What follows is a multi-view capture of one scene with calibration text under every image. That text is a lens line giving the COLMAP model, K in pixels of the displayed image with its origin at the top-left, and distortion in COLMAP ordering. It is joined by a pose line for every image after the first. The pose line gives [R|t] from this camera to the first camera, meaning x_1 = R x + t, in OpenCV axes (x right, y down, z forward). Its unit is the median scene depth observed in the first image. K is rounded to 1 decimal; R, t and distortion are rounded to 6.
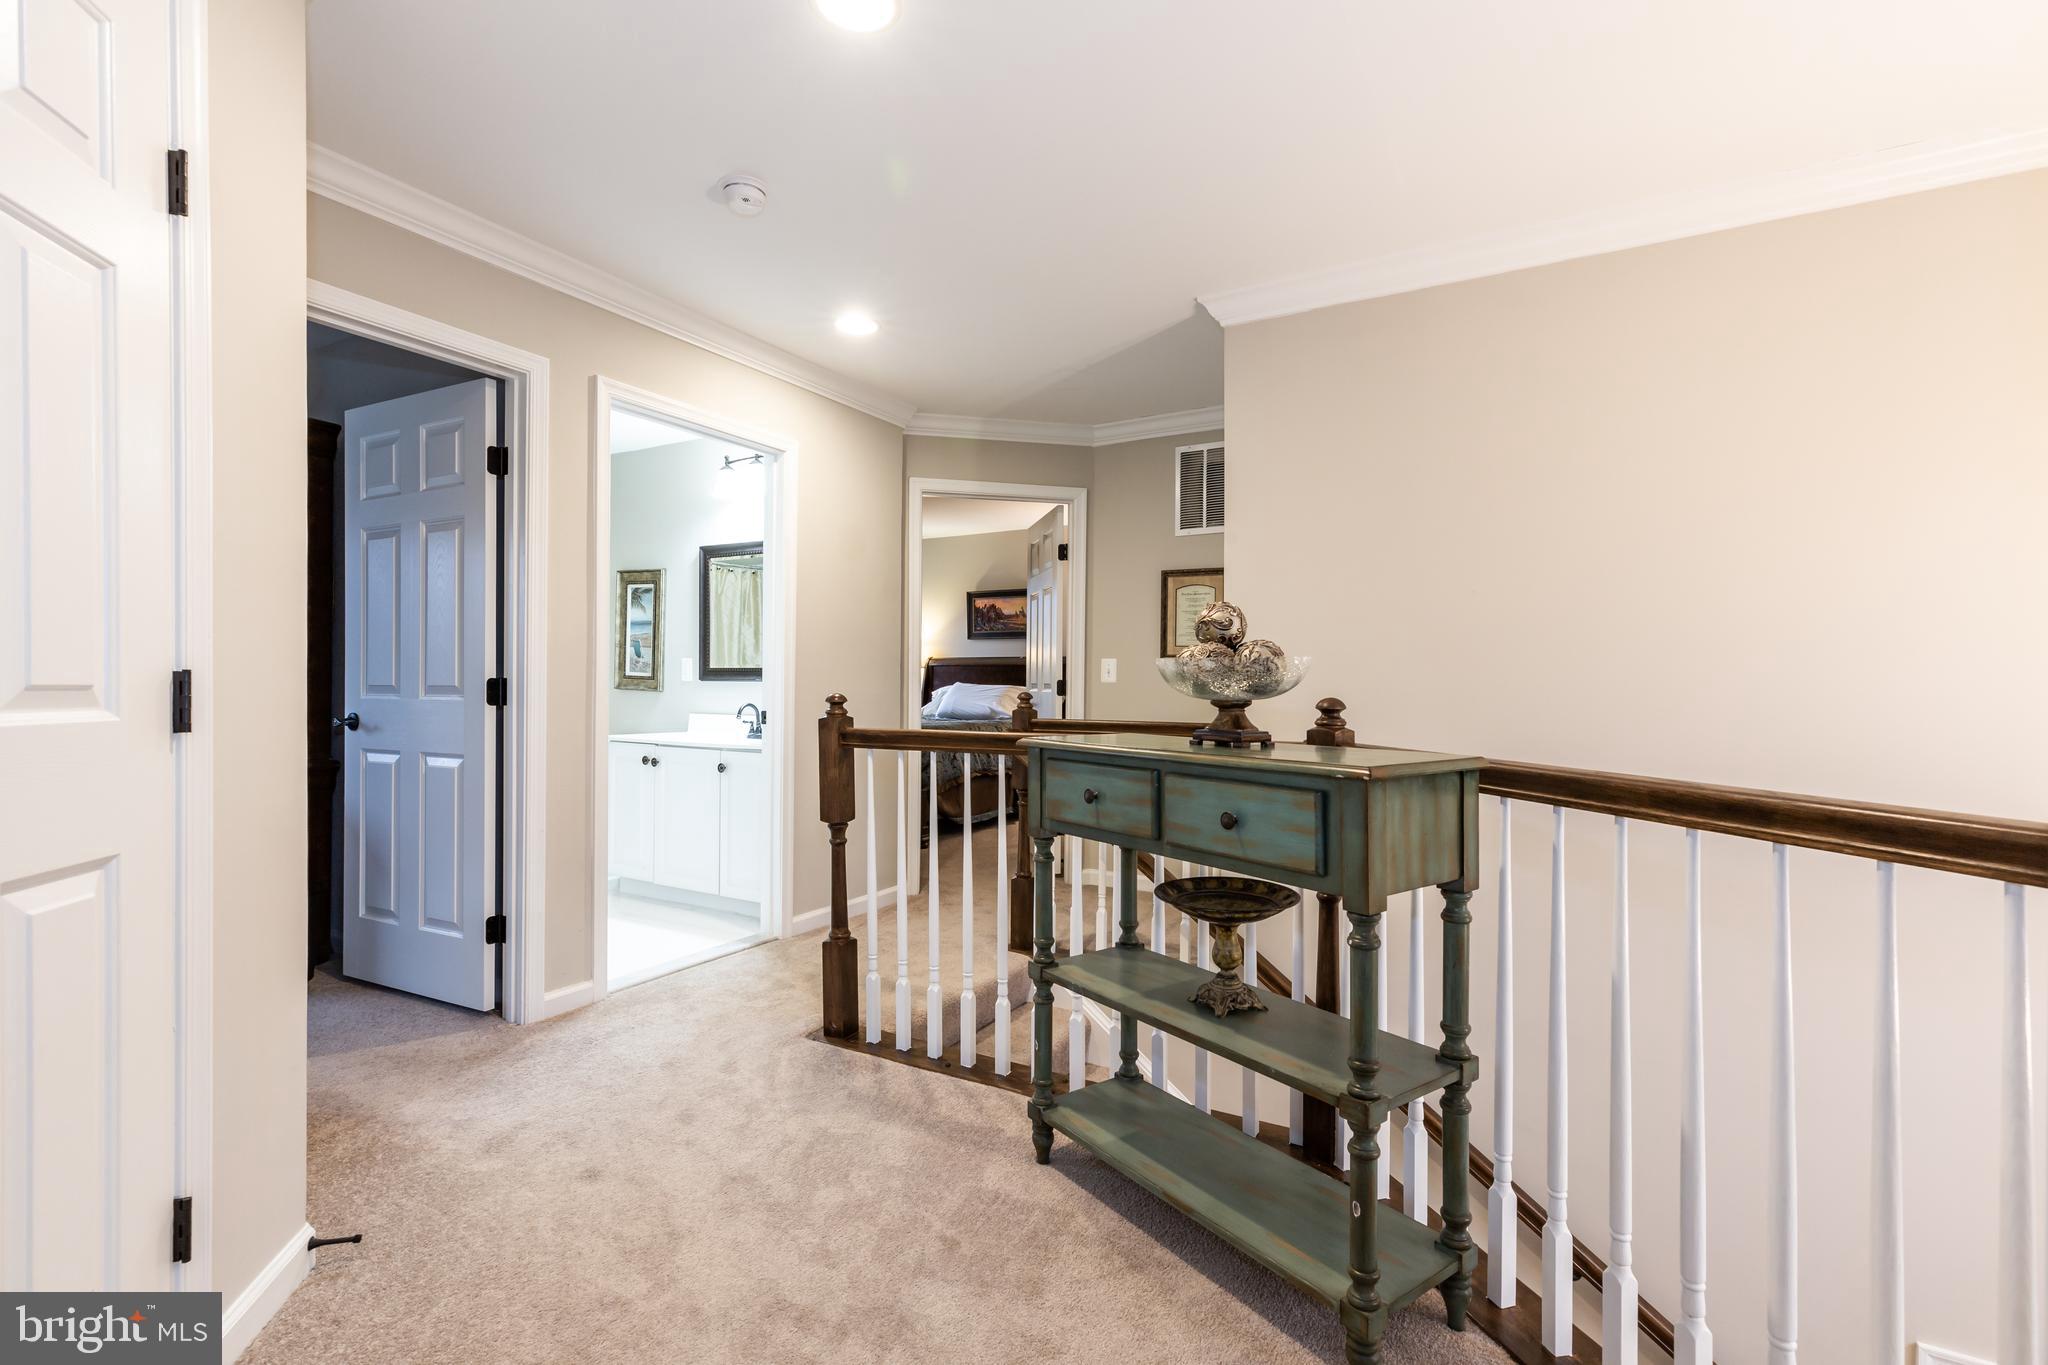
lens RADIAL K [[937.6, 0, 1013.5], [0, 937.6, 686.6], [0, 0, 1]] dist [0.004141, 0.002354]
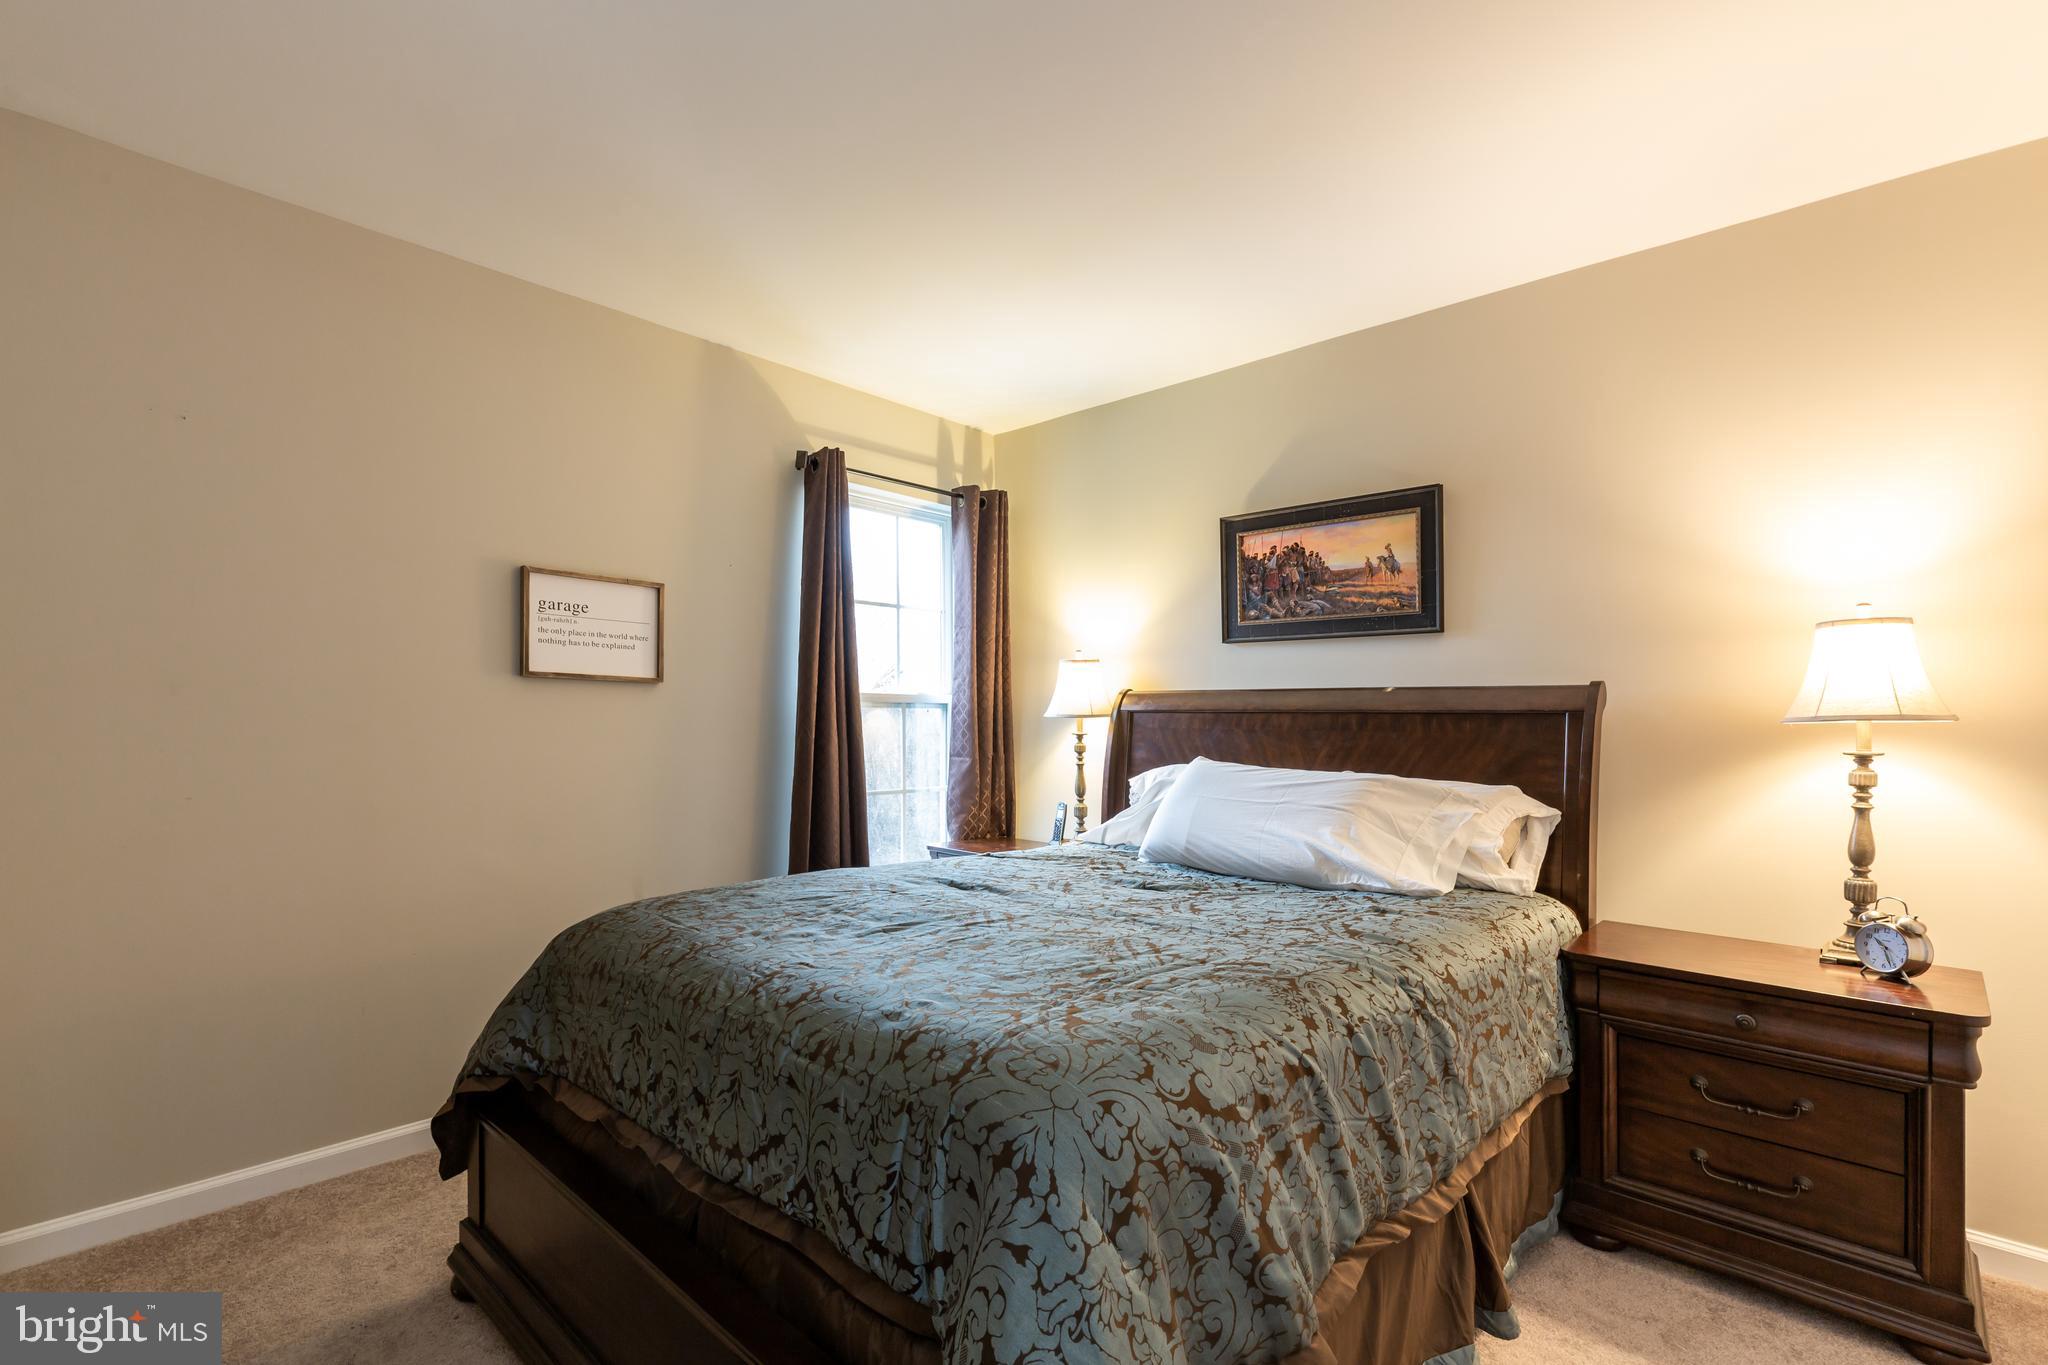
lens RADIAL K [[937.6, 0, 994.6], [0, 937.6, 716.5], [0, 0, 1]] dist [0.004141, 0.002354]
pose [[0.972449, -0.002738, -0.233099, -0.051474], [0.002298, 0.999995, -0.002161, -0.019756], [0.233104, 0.001566, 0.972451, 0.615670]]
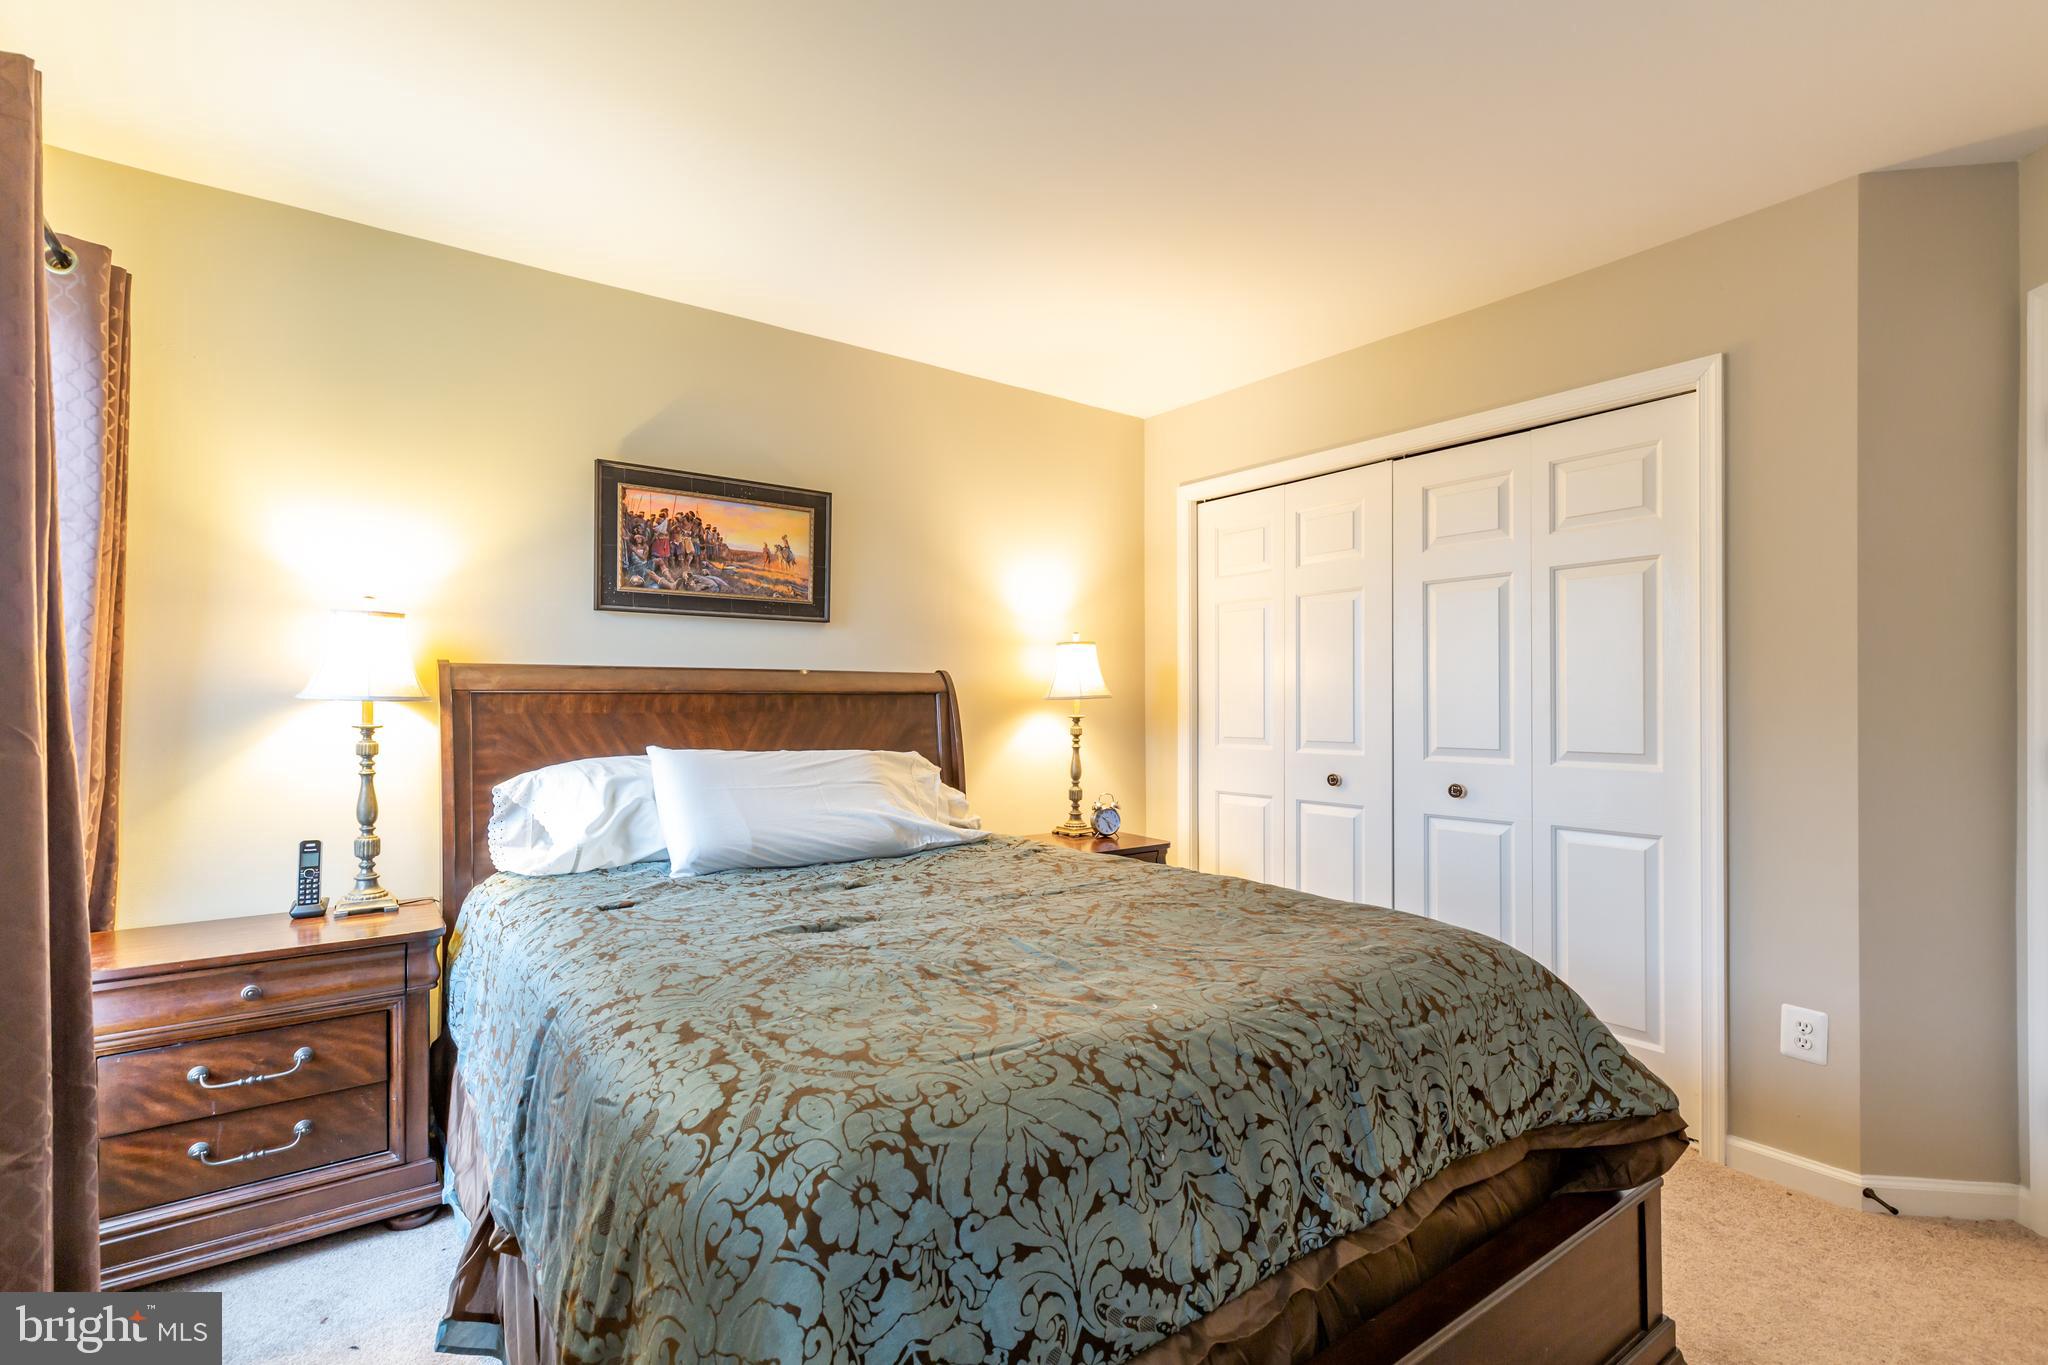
lens RADIAL K [[937.6, 0, 1028.4], [0, 937.6, 685.3], [0, 0, 1]] dist [0.004141, 0.002354]
pose [[0.388707, 0.002202, 0.921359, -0.292658], [0.003614, 0.999986, -0.003915, -0.022988], [-0.921354, 0.004852, 0.388693, 0.755197]]
